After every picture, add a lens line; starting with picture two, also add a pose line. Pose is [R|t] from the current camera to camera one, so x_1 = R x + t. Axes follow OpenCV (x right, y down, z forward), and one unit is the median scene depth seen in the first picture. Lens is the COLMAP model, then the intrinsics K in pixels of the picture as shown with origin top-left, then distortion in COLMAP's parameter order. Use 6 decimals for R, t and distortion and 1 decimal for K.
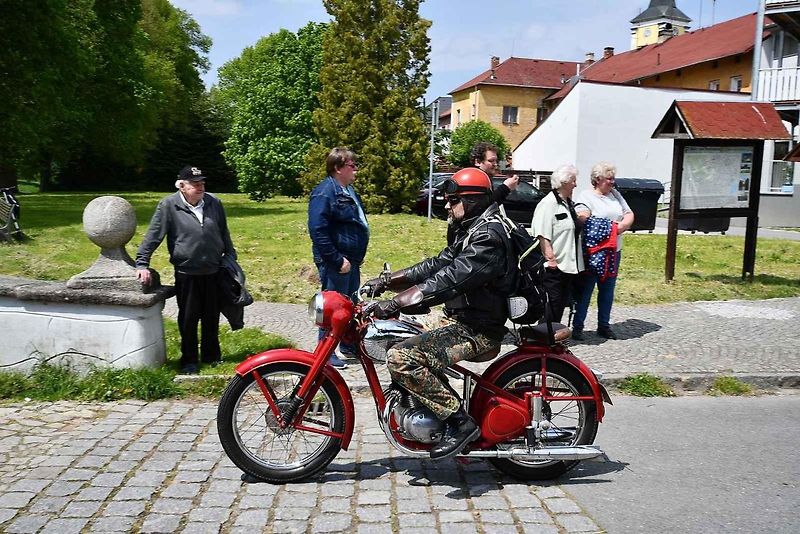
lens RADIAL K [[800.3, 0, 400.0], [0, 800.3, 267.0], [0, 0, 1]] dist [0.035276, 0.012072]
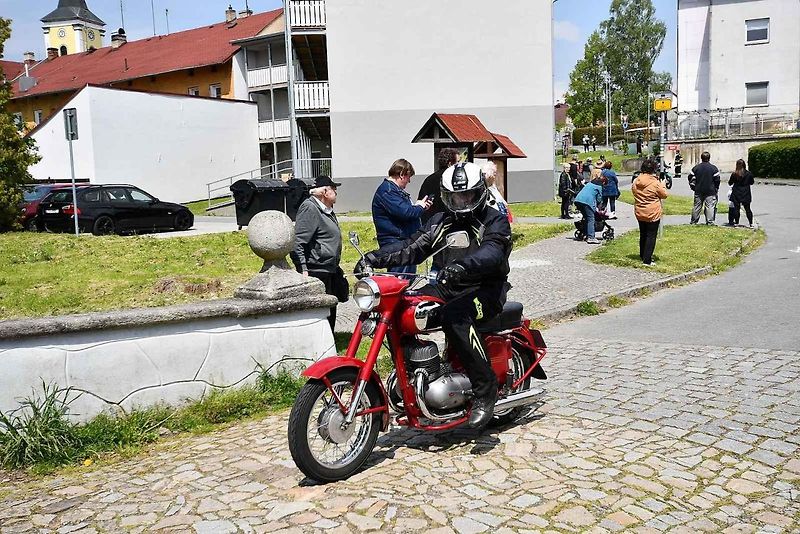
lens RADIAL K [[800.3, 0, 400.0], [0, 800.3, 267.0], [0, 0, 1]] dist [0.035276, 0.012072]
pose [[0.760620, -0.127225, 0.636610, -0.216853], [0.128806, 0.990689, 0.044089, -0.009502], [-0.636291, 0.048464, 0.769925, 0.018368]]
